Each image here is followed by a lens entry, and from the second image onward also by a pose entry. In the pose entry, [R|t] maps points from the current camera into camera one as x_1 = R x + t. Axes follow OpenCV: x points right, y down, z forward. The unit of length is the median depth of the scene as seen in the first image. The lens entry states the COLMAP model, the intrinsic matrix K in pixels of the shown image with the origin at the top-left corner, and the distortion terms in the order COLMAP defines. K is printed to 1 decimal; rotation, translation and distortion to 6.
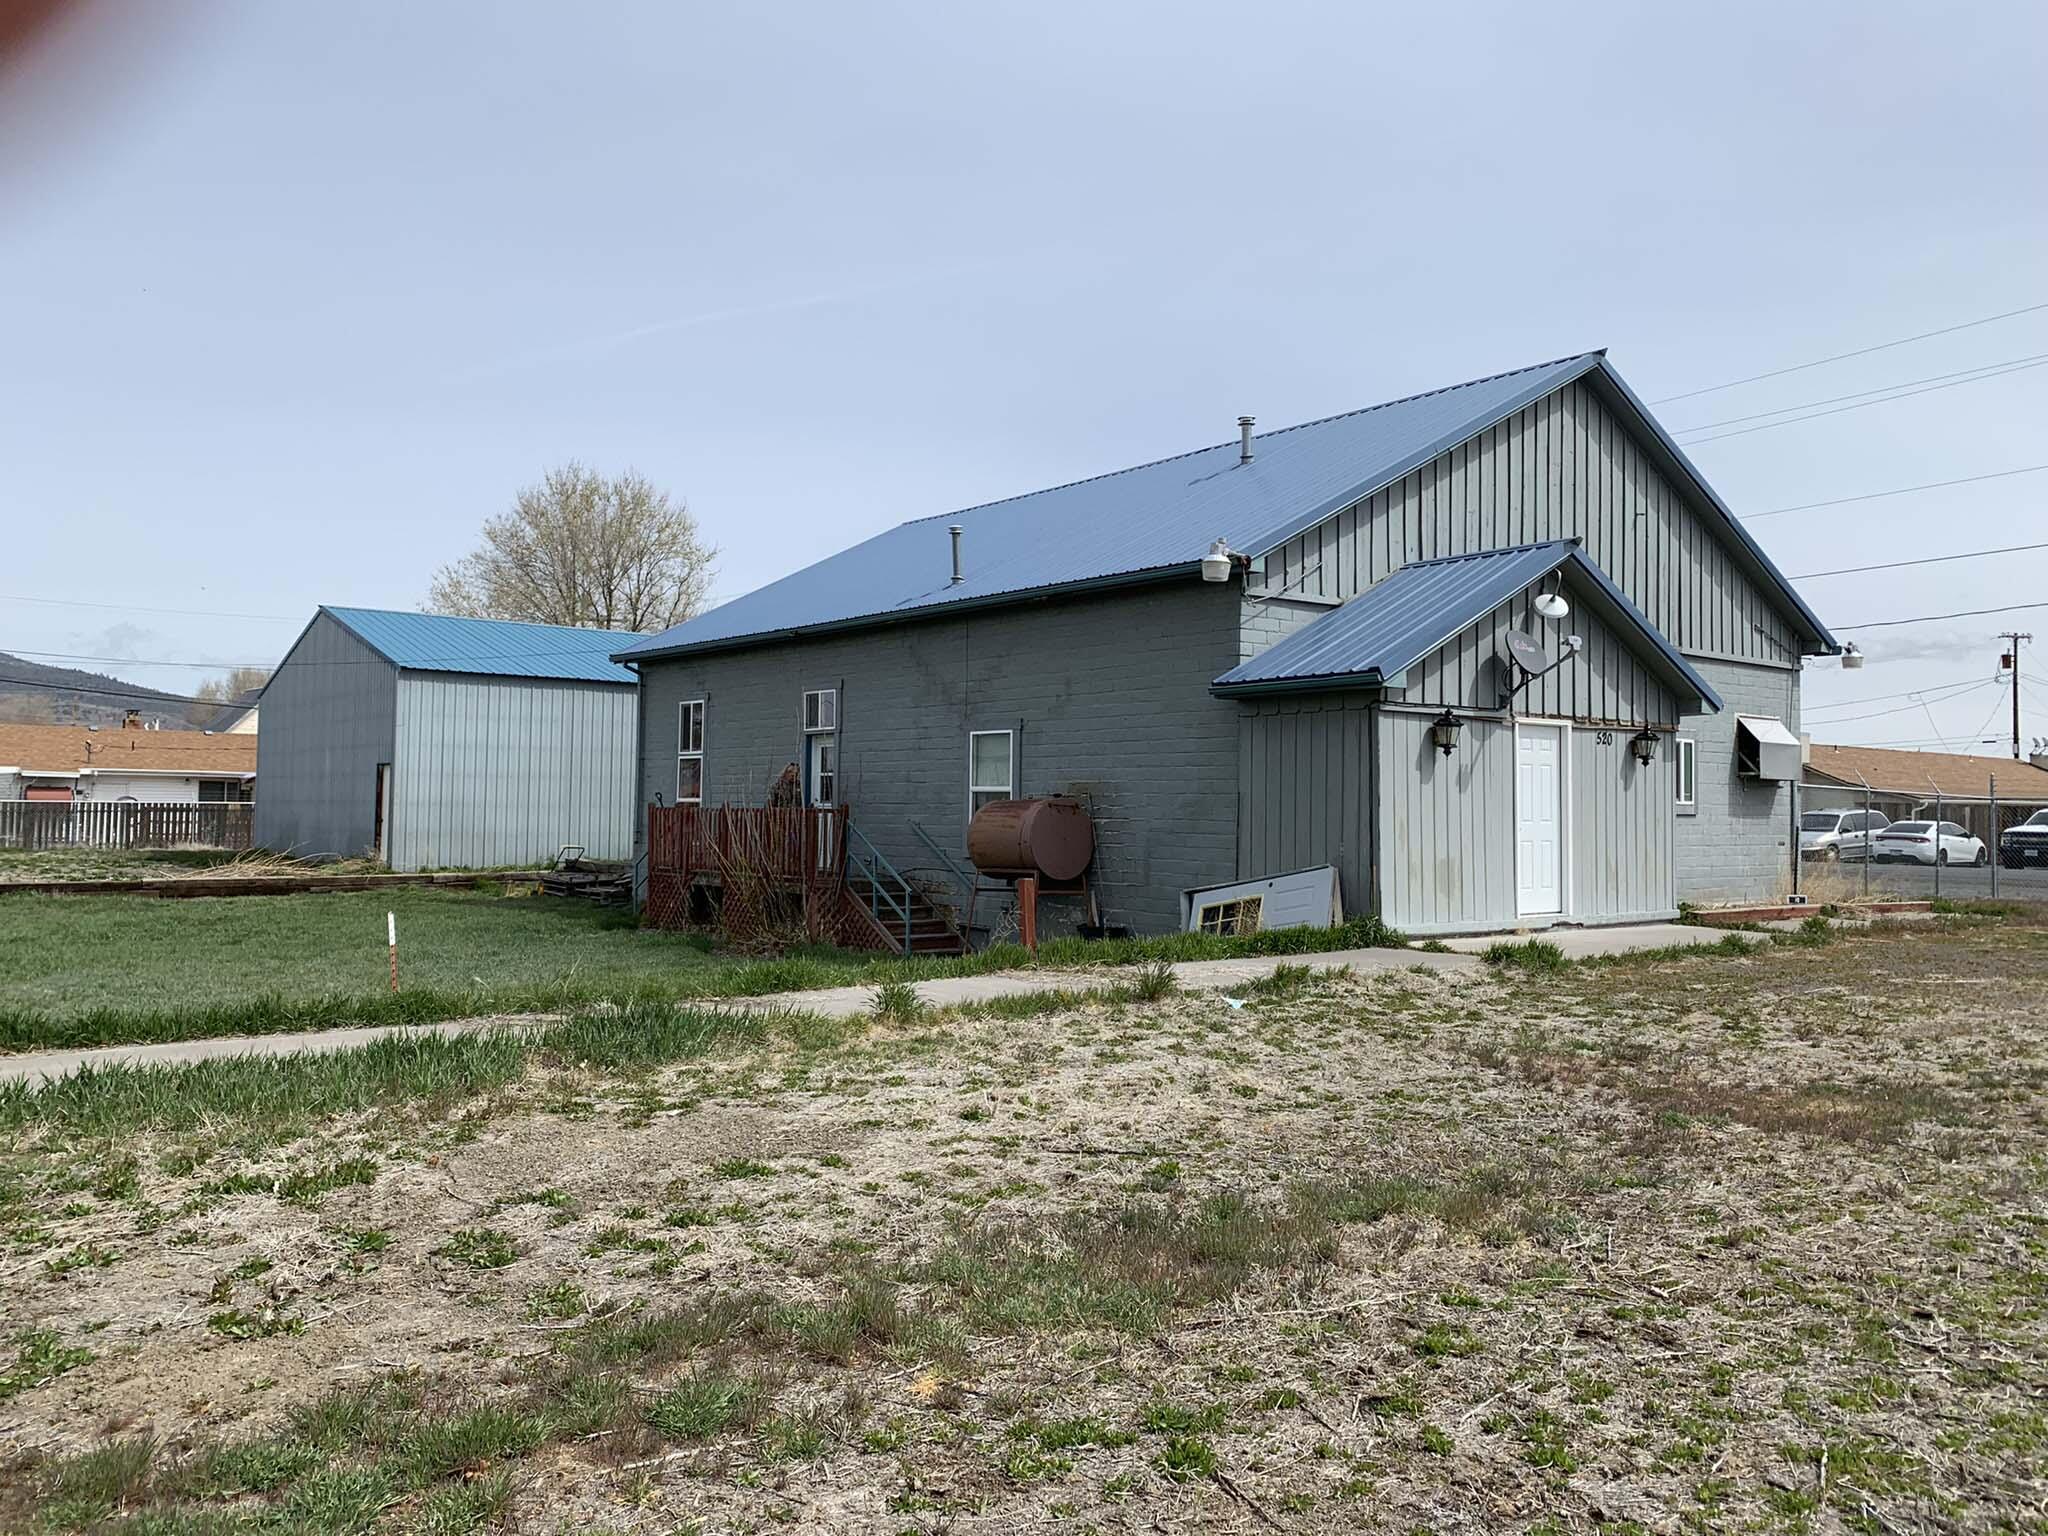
lens RADIAL K [[1545.0, 0, 1024.0], [0, 1545.0, 768.0], [0, 0, 1]] dist [0.008315, -0.000917]
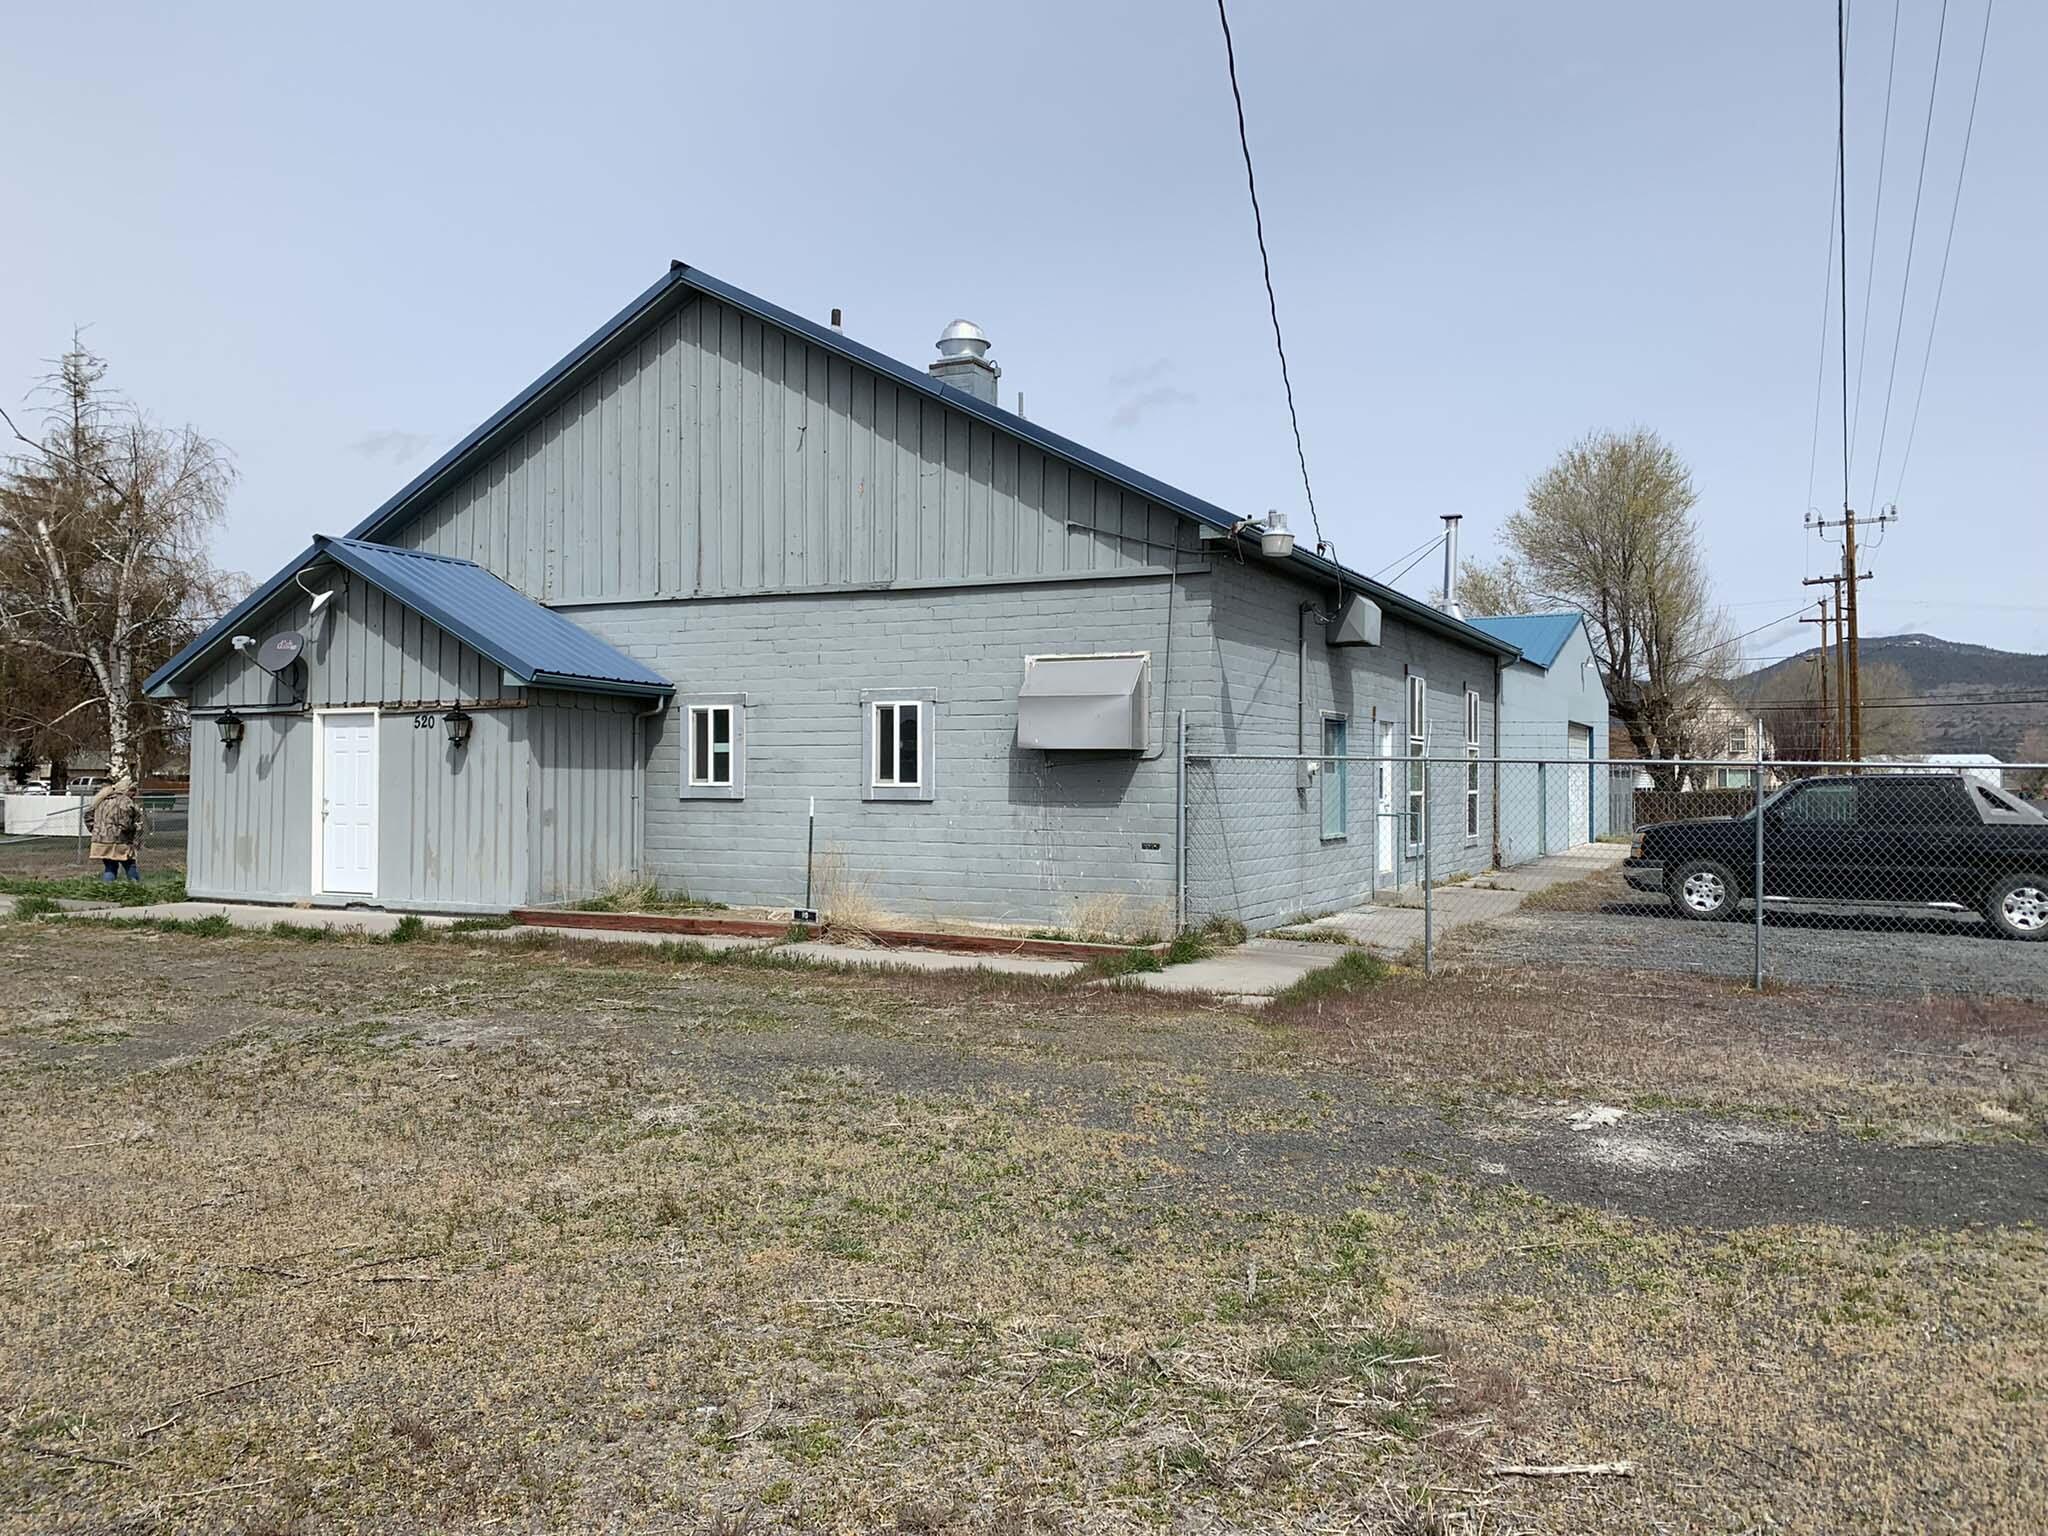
lens RADIAL K [[1545.0, 0, 1024.0], [0, 1545.0, 768.0], [0, 0, 1]] dist [0.008315, -0.000917]
pose [[0.427867, -0.011710, -0.903766, 1.082713], [0.026247, 0.999655, -0.000526, 0.015728], [0.903460, -0.023496, 0.428027, 0.702858]]
